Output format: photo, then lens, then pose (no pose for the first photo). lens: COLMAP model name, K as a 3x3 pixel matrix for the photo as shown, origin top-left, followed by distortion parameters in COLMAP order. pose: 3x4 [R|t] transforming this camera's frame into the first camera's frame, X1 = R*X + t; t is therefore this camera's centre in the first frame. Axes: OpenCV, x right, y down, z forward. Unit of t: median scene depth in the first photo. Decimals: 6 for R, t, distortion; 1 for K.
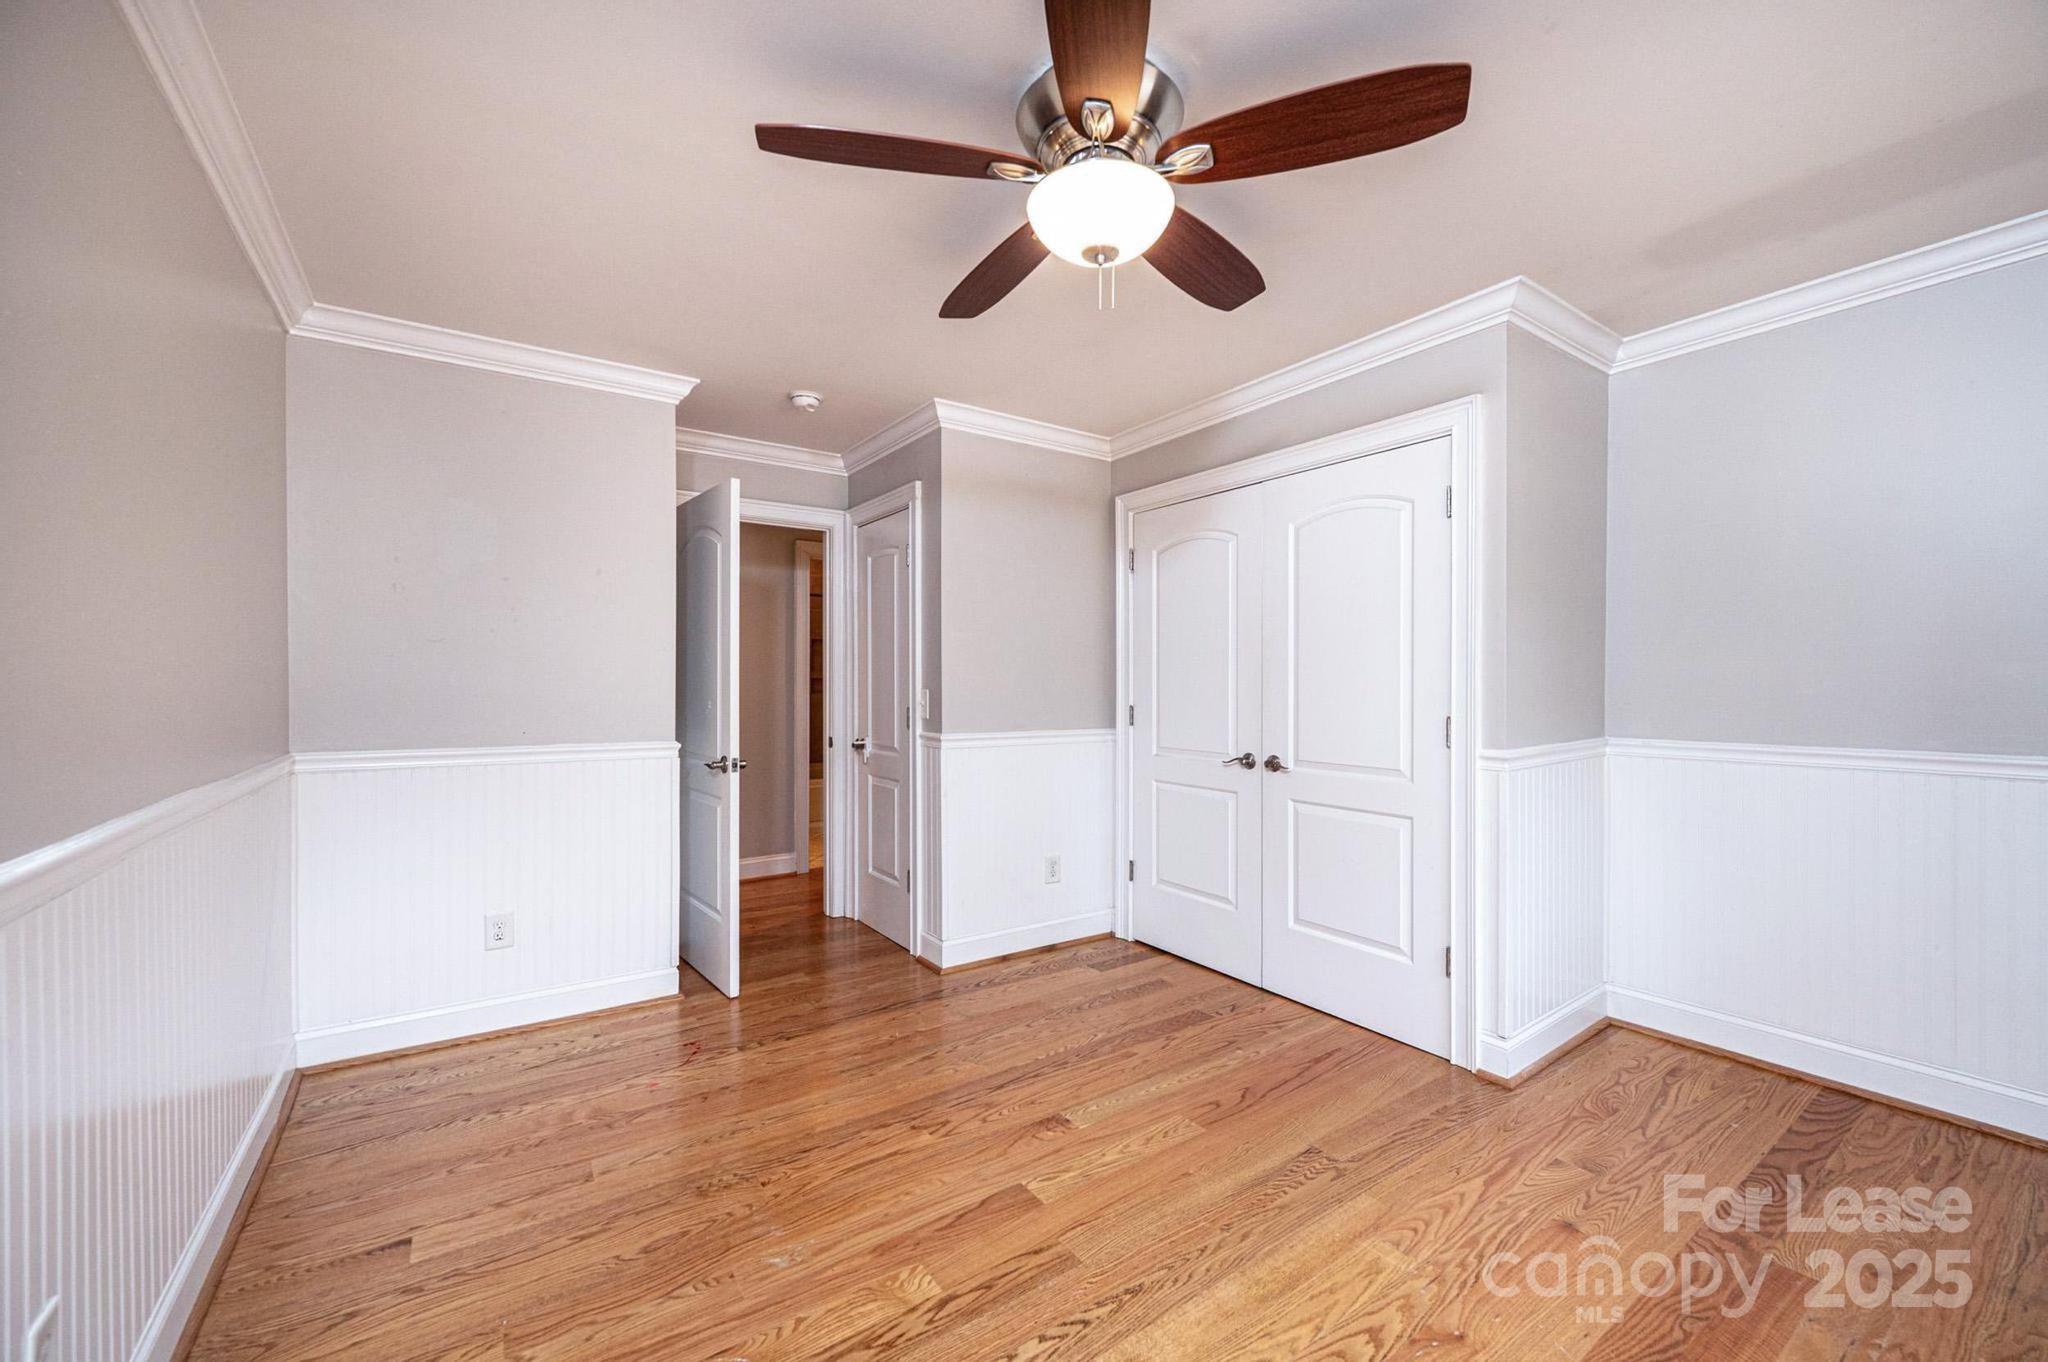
lens RADIAL K [[813.4, 0, 1024.0], [0, 813.4, 681.0], [0, 0, 1]] dist [-0.000549, 0.000298]
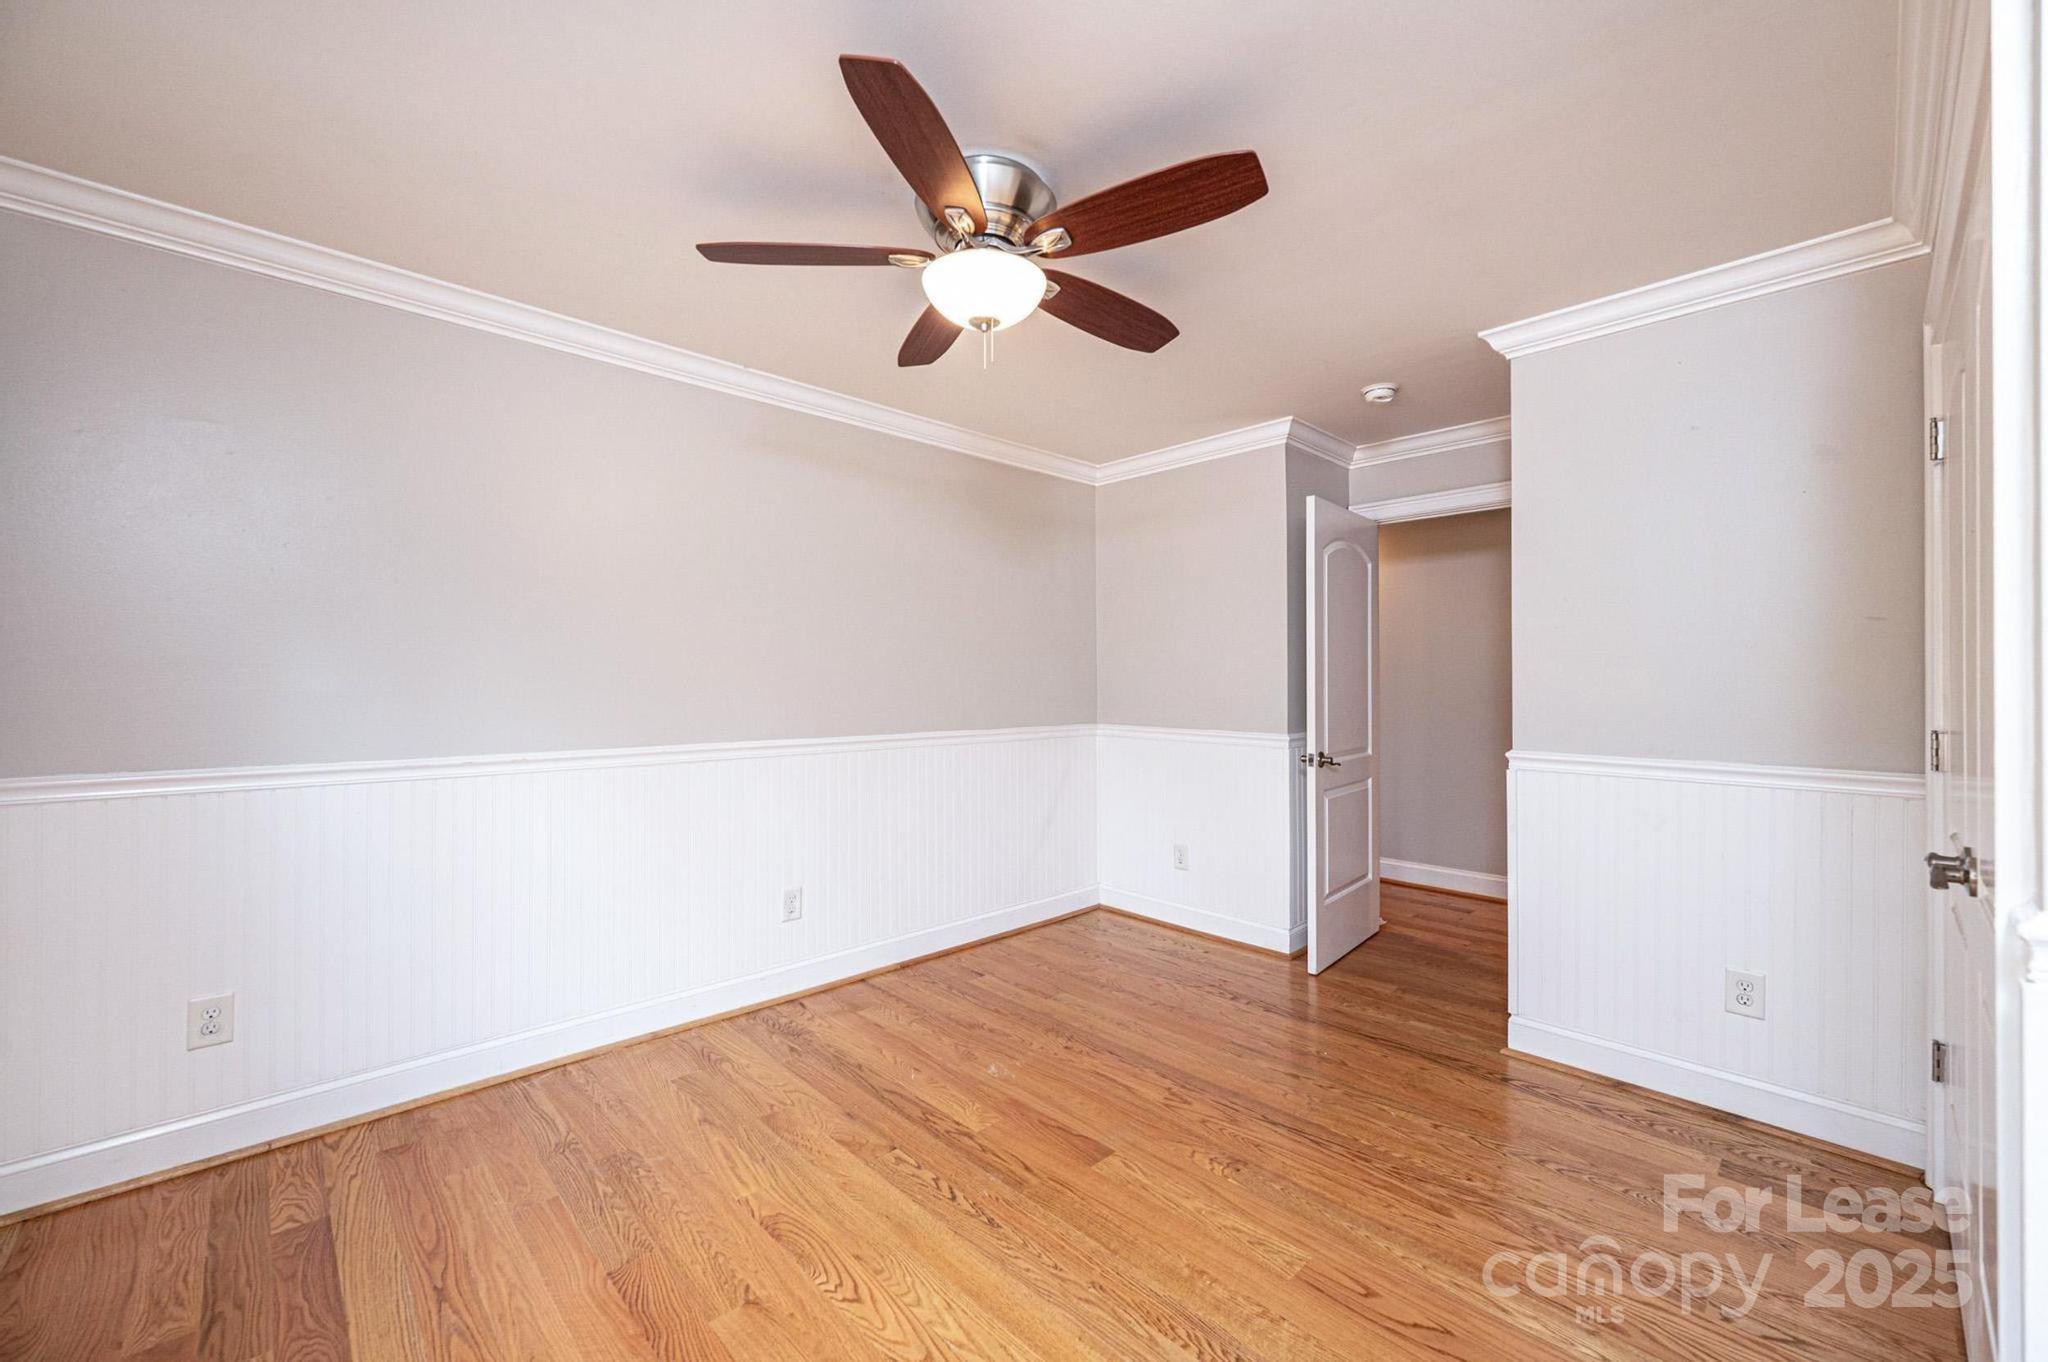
lens RADIAL K [[813.4, 0, 1024.0], [0, 813.4, 681.0], [0, 0, 1]] dist [-0.000549, 0.000298]
pose [[0.162729, 0.000299, -0.986671, 0.737319], [0.002123, 0.999998, 0.000654, -0.003855], [0.986668, -0.002201, 0.162728, 0.503572]]
